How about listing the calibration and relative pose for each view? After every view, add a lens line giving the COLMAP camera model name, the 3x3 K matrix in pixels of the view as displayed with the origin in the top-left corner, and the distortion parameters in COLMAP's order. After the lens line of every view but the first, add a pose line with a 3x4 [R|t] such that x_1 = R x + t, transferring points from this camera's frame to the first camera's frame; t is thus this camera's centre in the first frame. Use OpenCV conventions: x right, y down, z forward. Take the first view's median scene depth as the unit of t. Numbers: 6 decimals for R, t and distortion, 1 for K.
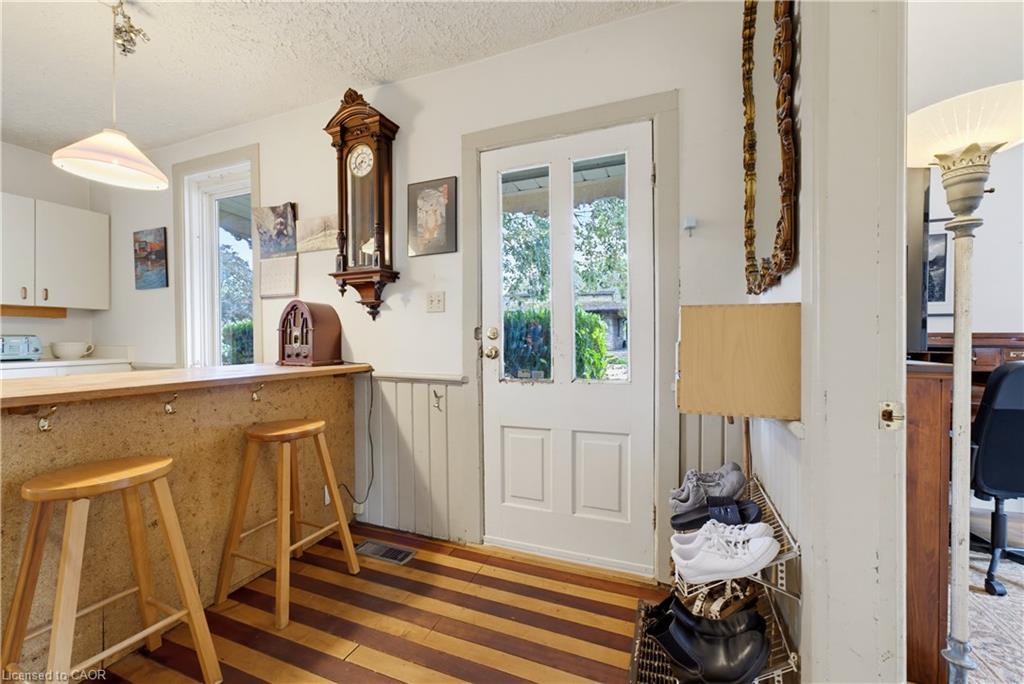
lens RADIAL K [[411.2, 0, 509.8], [0, 411.2, 339.3], [0, 0, 1]] dist [-0.000603, 0.000324]
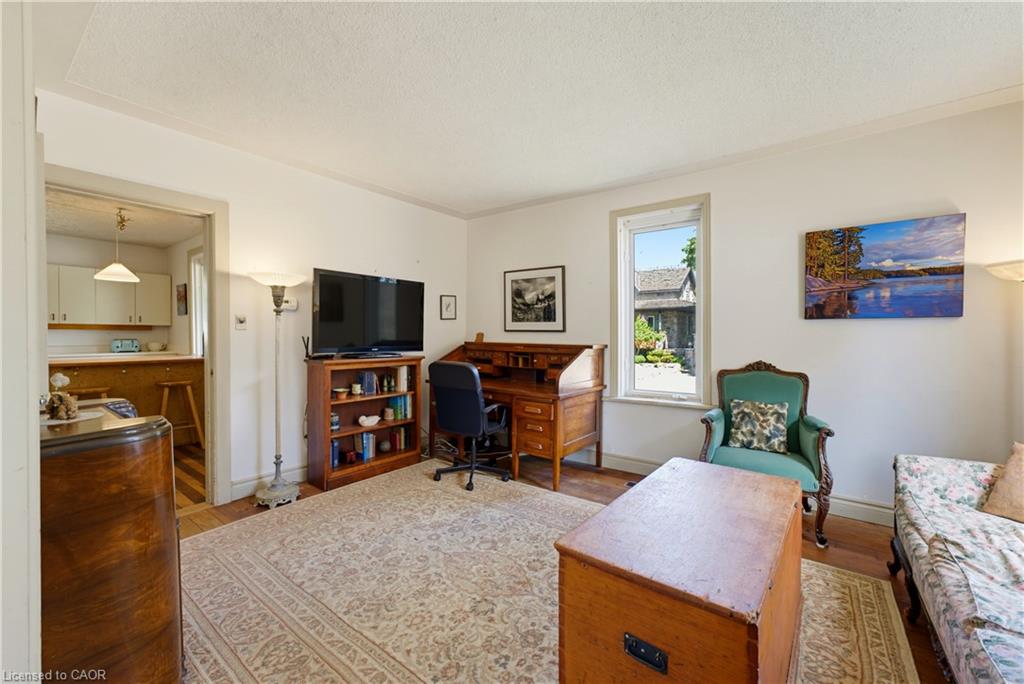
lens RADIAL K [[401.4, 0, 512.0], [0, 401.4, 342.0], [0, 0, 1]] dist [-0.001096, 0.000082]
pose [[0.966695, 0.007111, -0.255832, 1.497553], [-0.003113, 0.999867, 0.016029, -0.046491], [0.255911, -0.014699, 0.966588, -0.565863]]
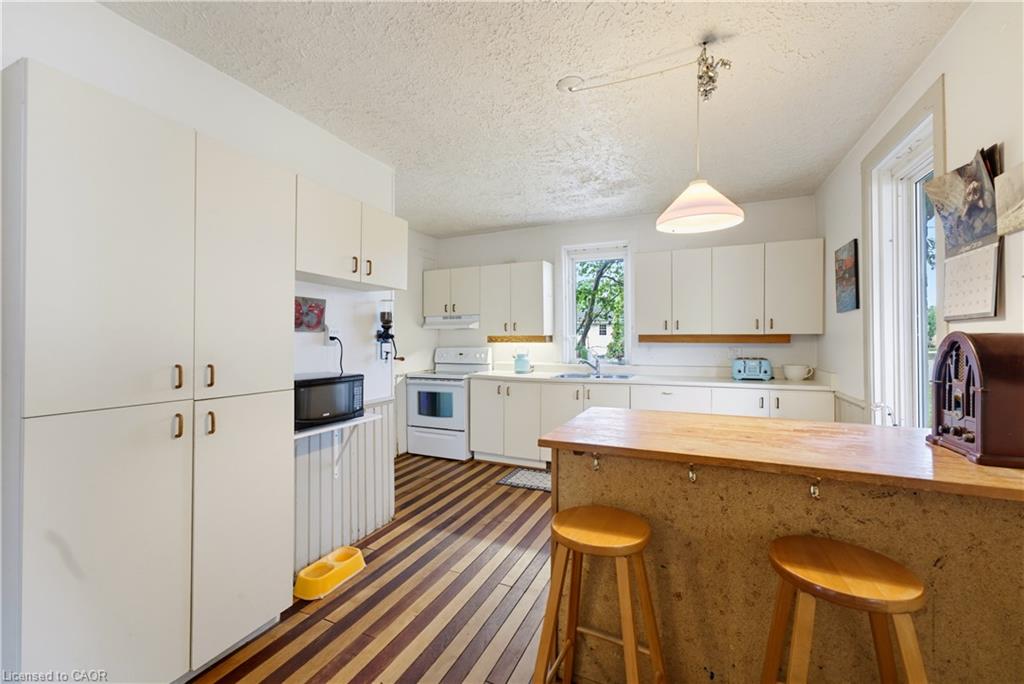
lens RADIAL K [[418.9, 0, 514.5], [0, 418.9, 337.3], [0, 0, 1]] dist [-0.001374, 0.010762]
pose [[-0.026344, -0.007512, -0.999625, 0.061907], [0.000547, 0.999972, -0.007529, -0.084786], [0.999653, -0.000746, -0.026339, 0.430707]]
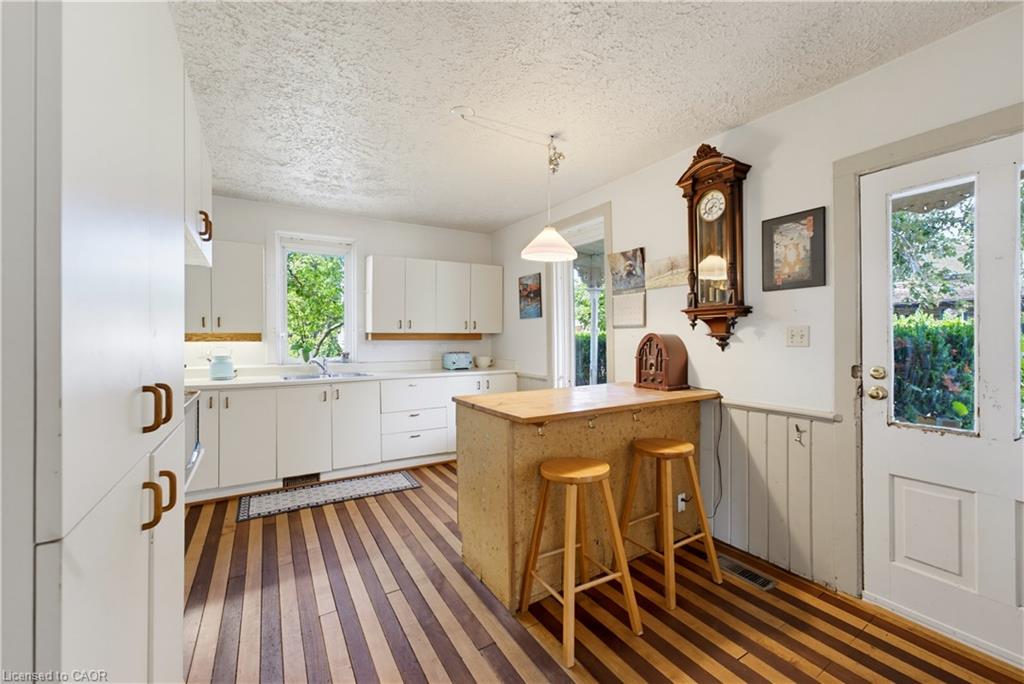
lens RADIAL K [[418.9, 0, 514.5], [0, 418.9, 337.3], [0, 0, 1]] dist [-0.001374, 0.010762]
pose [[0.807837, -0.002432, -0.589402, -0.128624], [0.004756, 0.999986, 0.002393, -0.089725], [0.589387, -0.004736, 0.807837, -0.211120]]
